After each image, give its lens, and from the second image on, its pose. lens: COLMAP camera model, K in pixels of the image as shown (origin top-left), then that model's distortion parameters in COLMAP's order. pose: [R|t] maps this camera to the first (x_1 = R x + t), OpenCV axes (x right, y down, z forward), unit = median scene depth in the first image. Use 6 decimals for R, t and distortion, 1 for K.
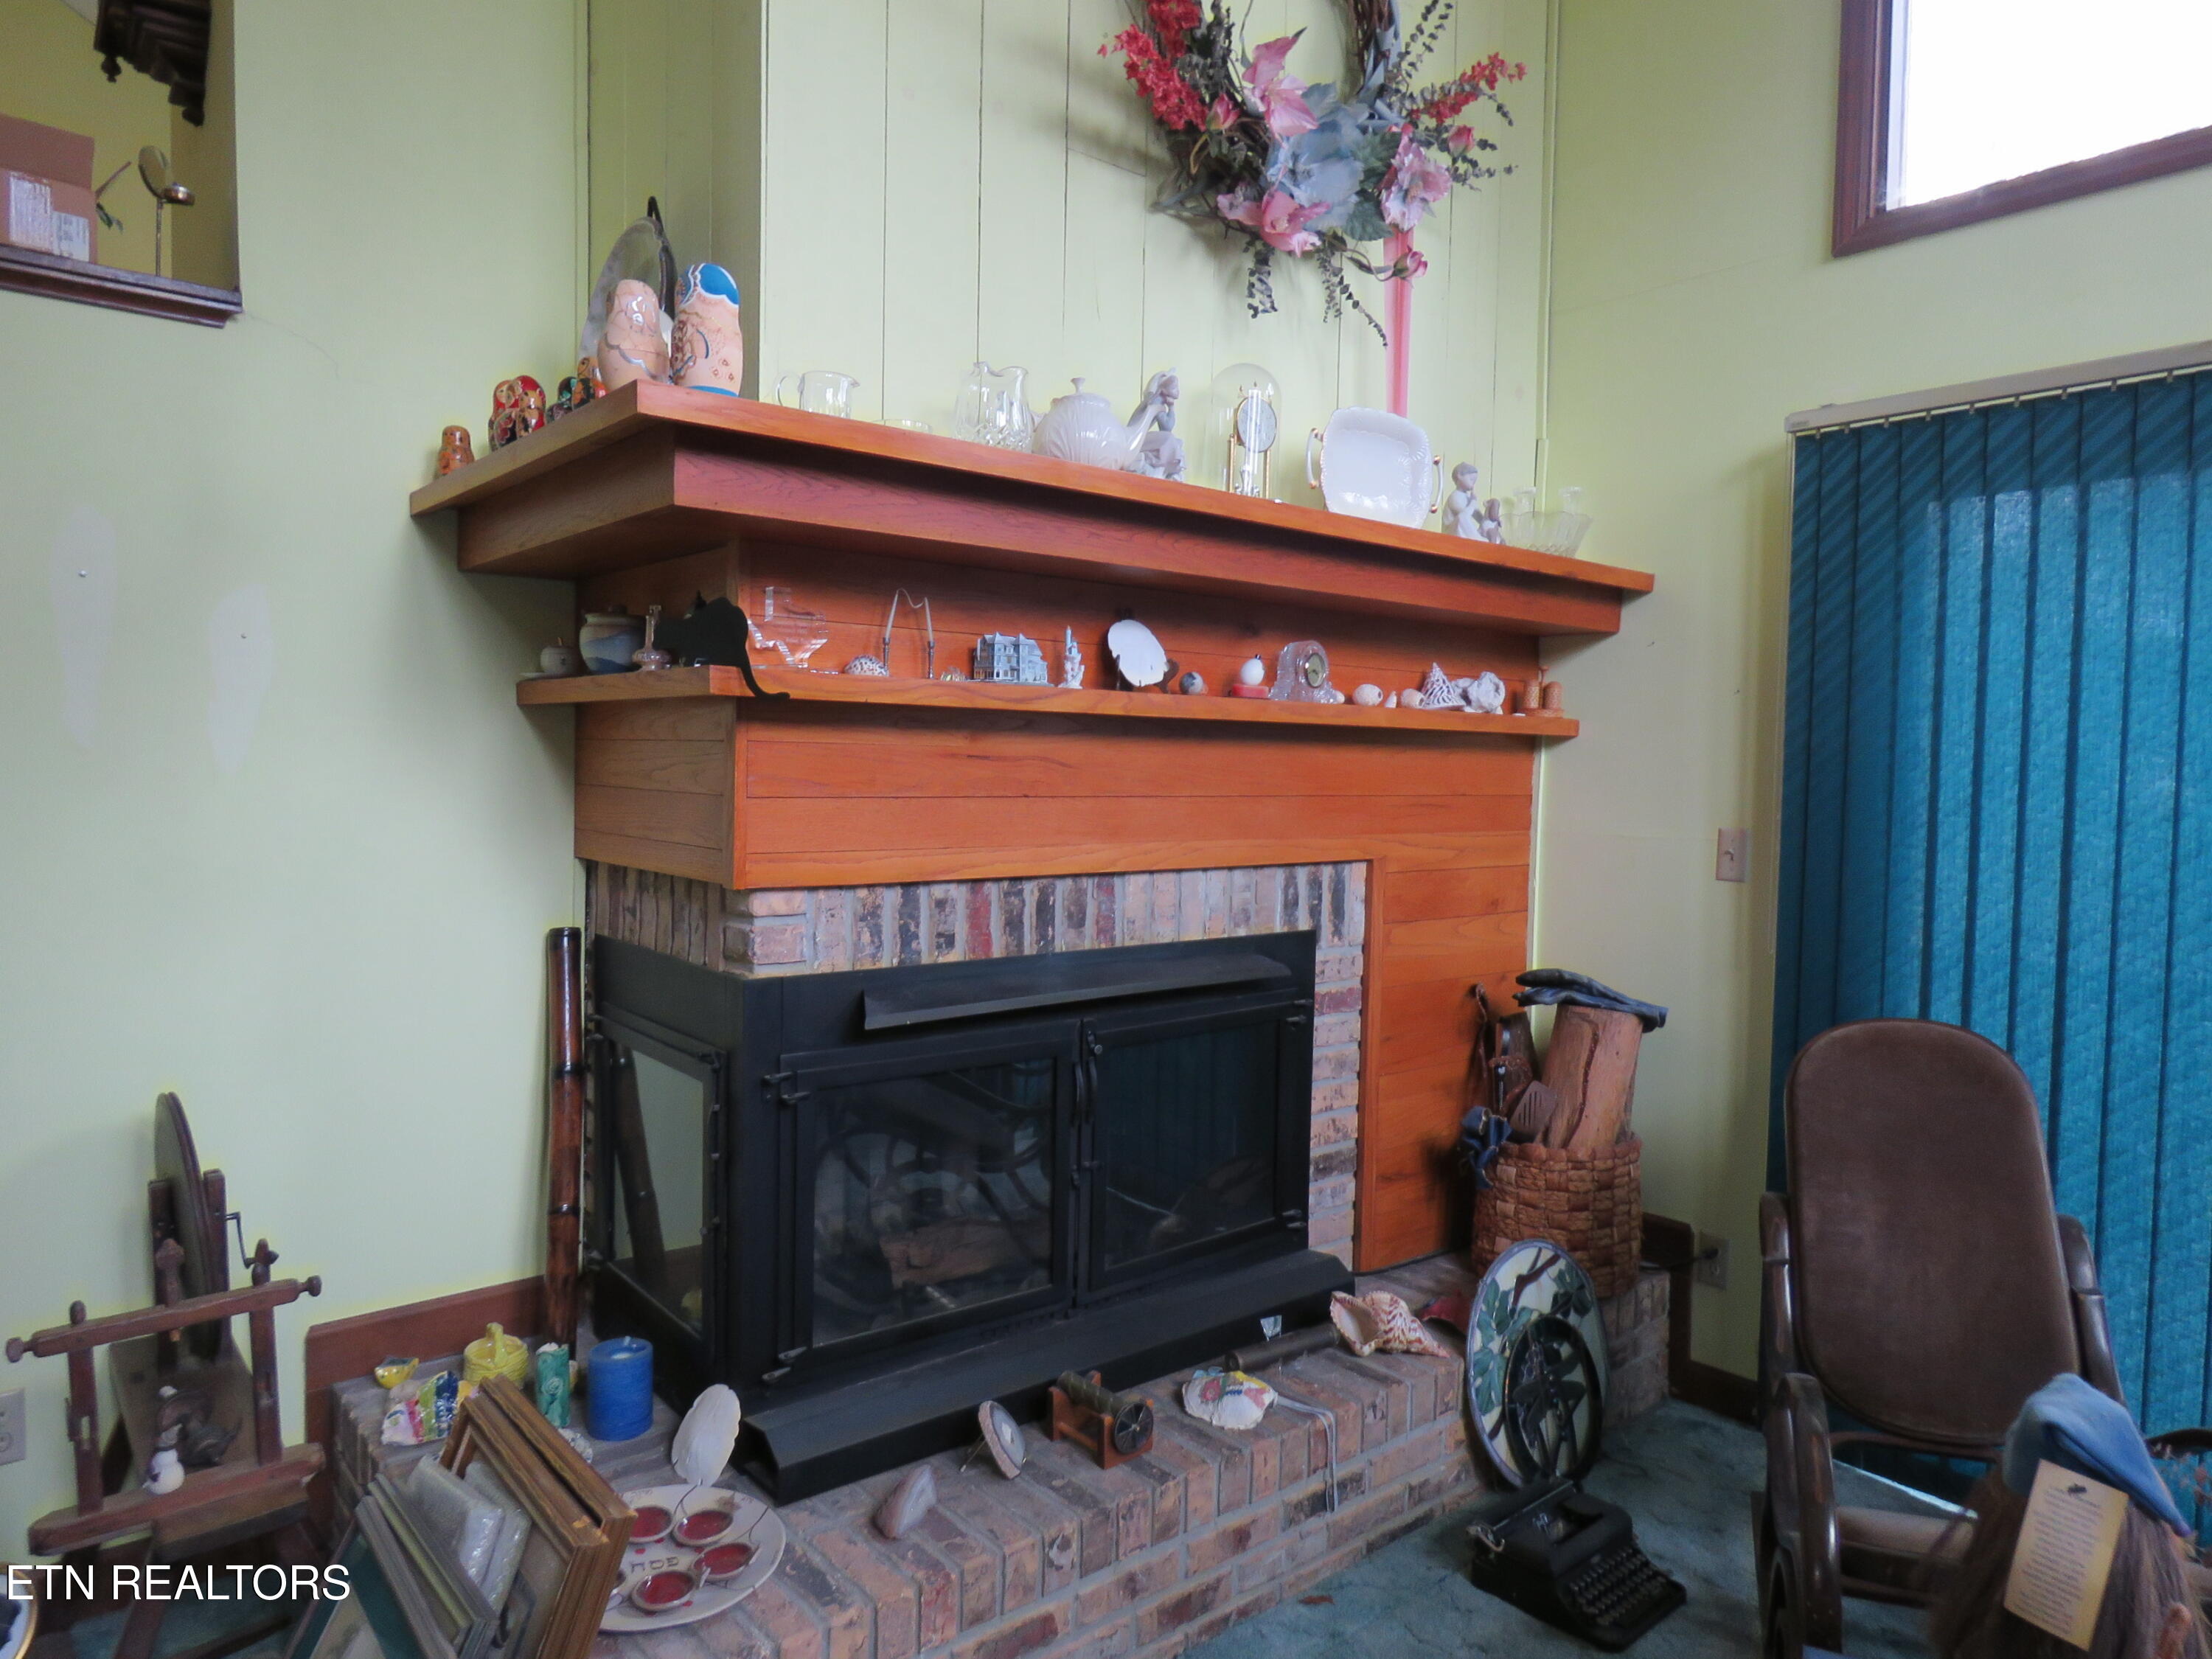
lens RADIAL K [[1395.0, 0, 1105.3], [0, 1395.0, 827.5], [0, 0, 1]] dist [-0.019867, 0.005020]
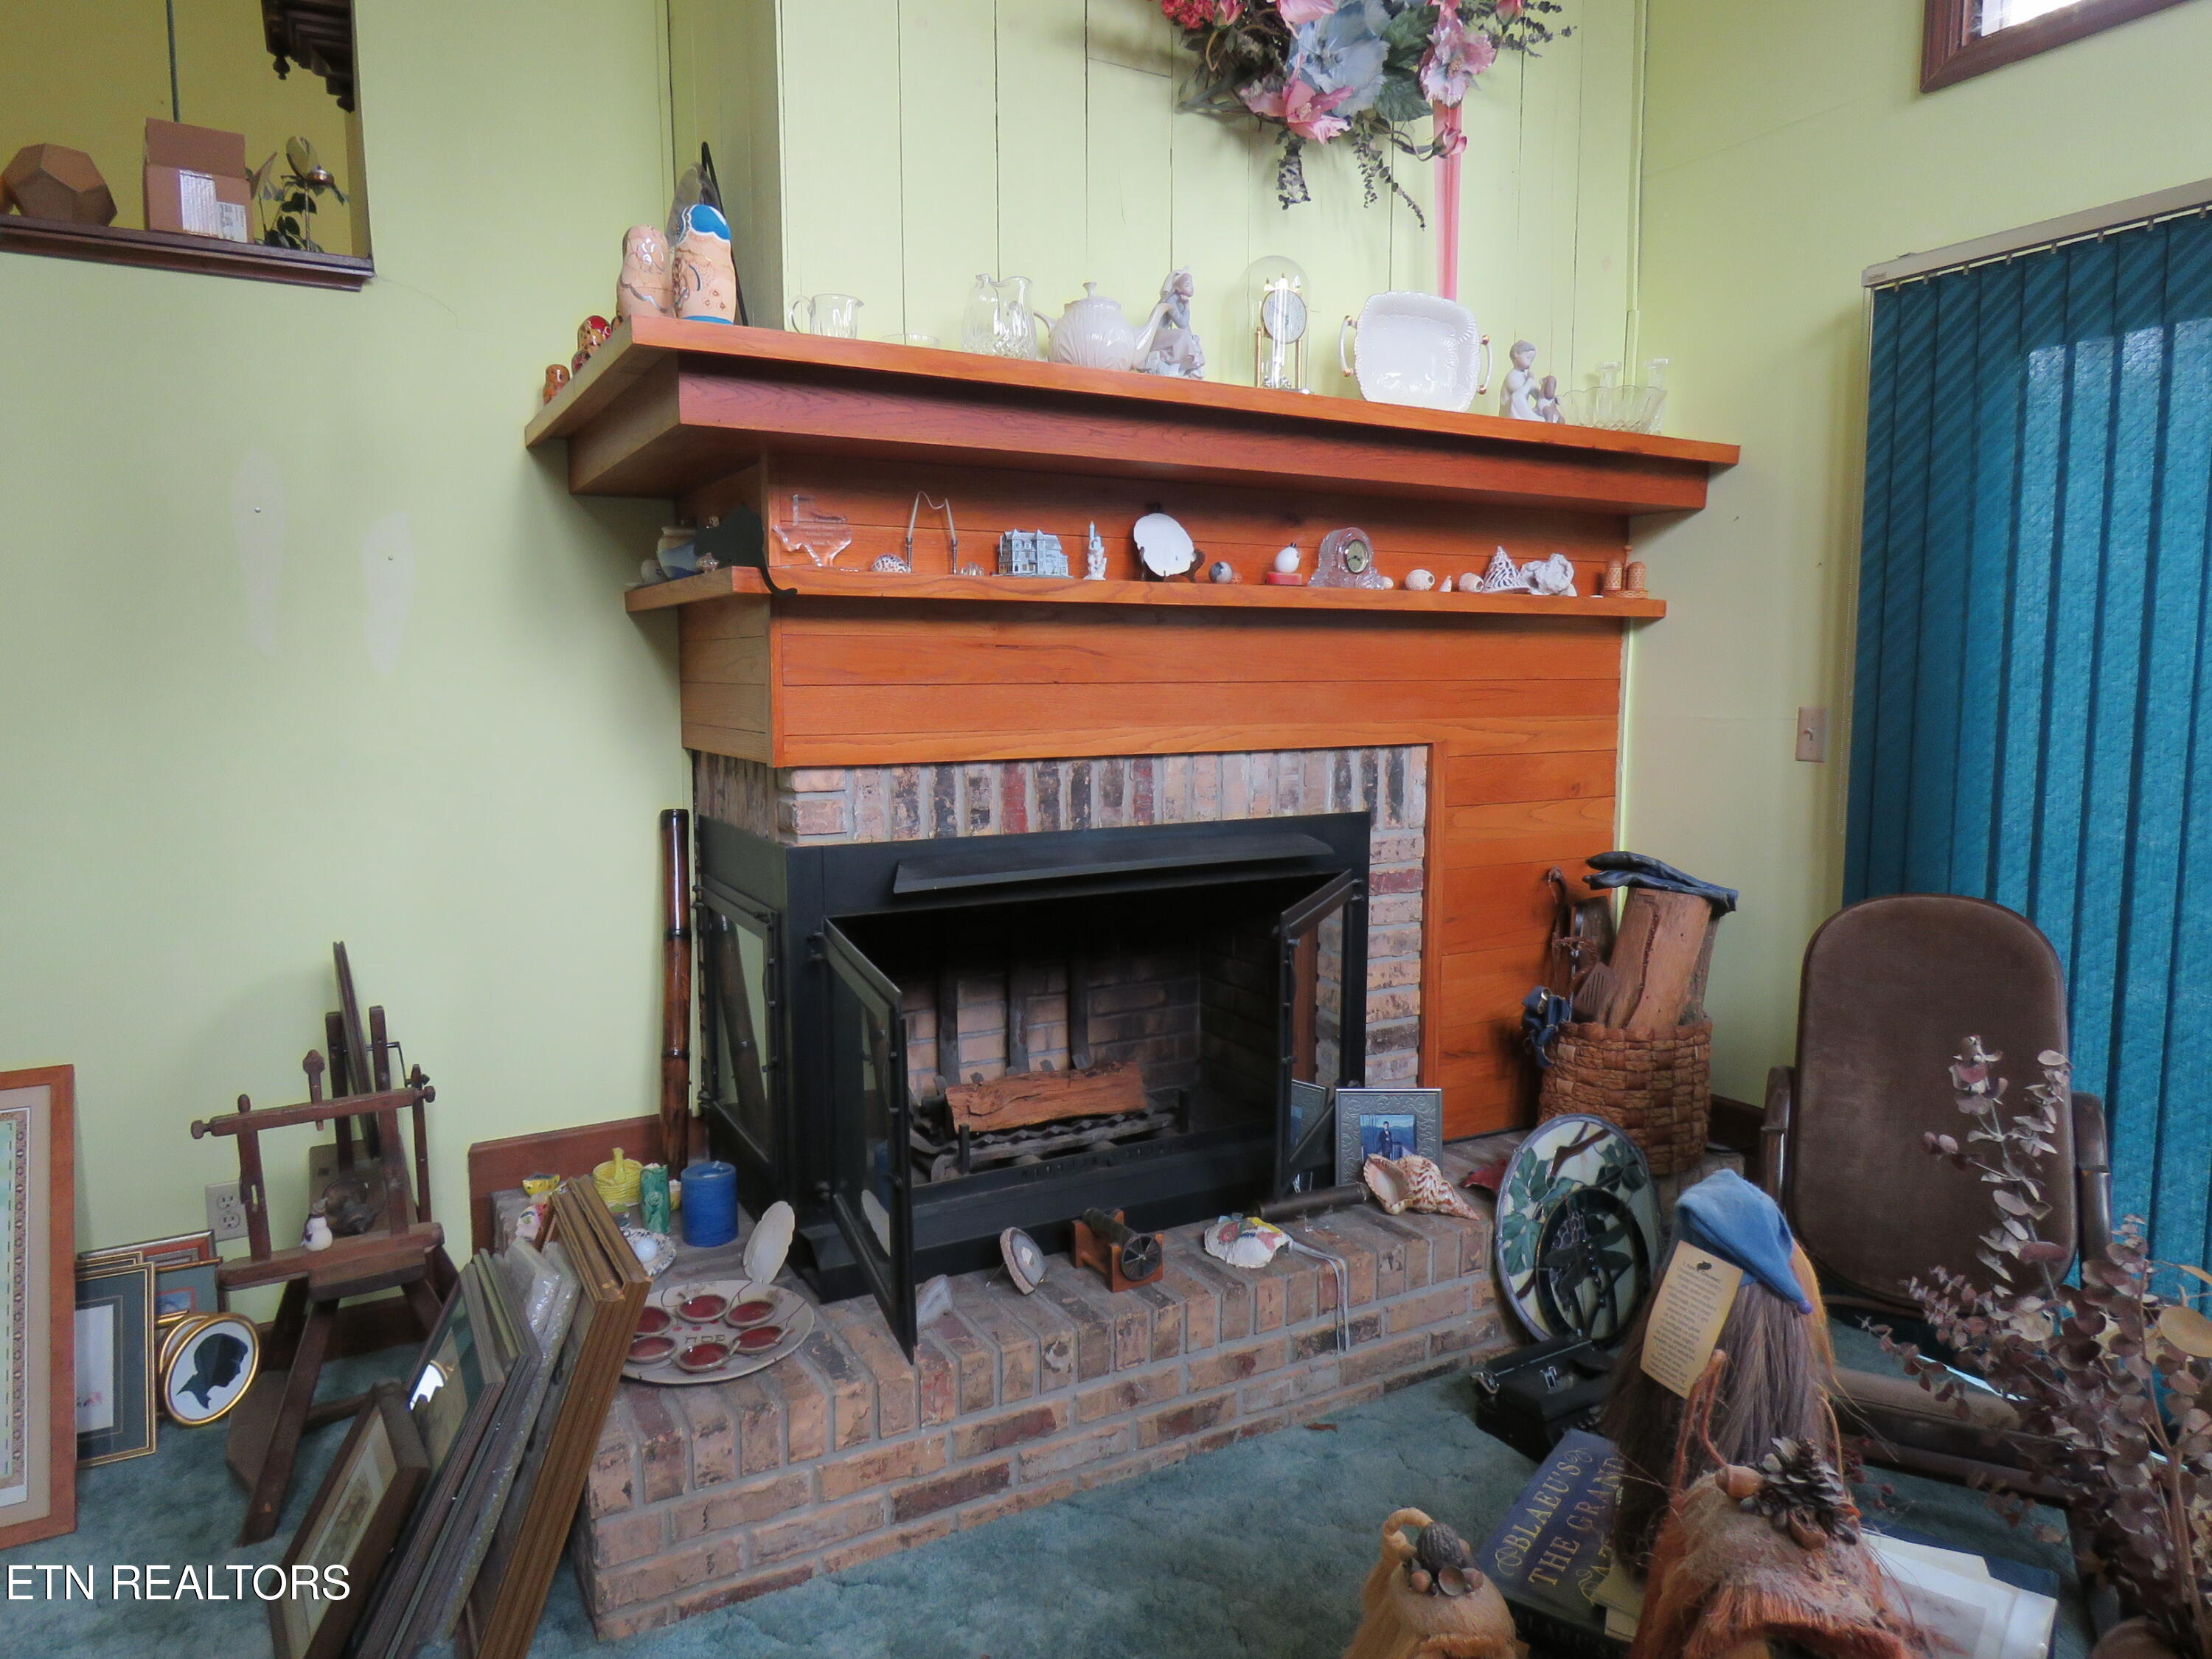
lens RADIAL K [[1395.0, 0, 1107.1], [0, 1395.0, 829.1], [0, 0, 1]] dist [-0.019867, 0.005020]
pose [[0.984188, -0.001716, -0.177121, 0.167106], [0.012882, 0.997998, 0.061912, 0.023439], [0.176660, -0.063215, 0.982240, -0.054432]]
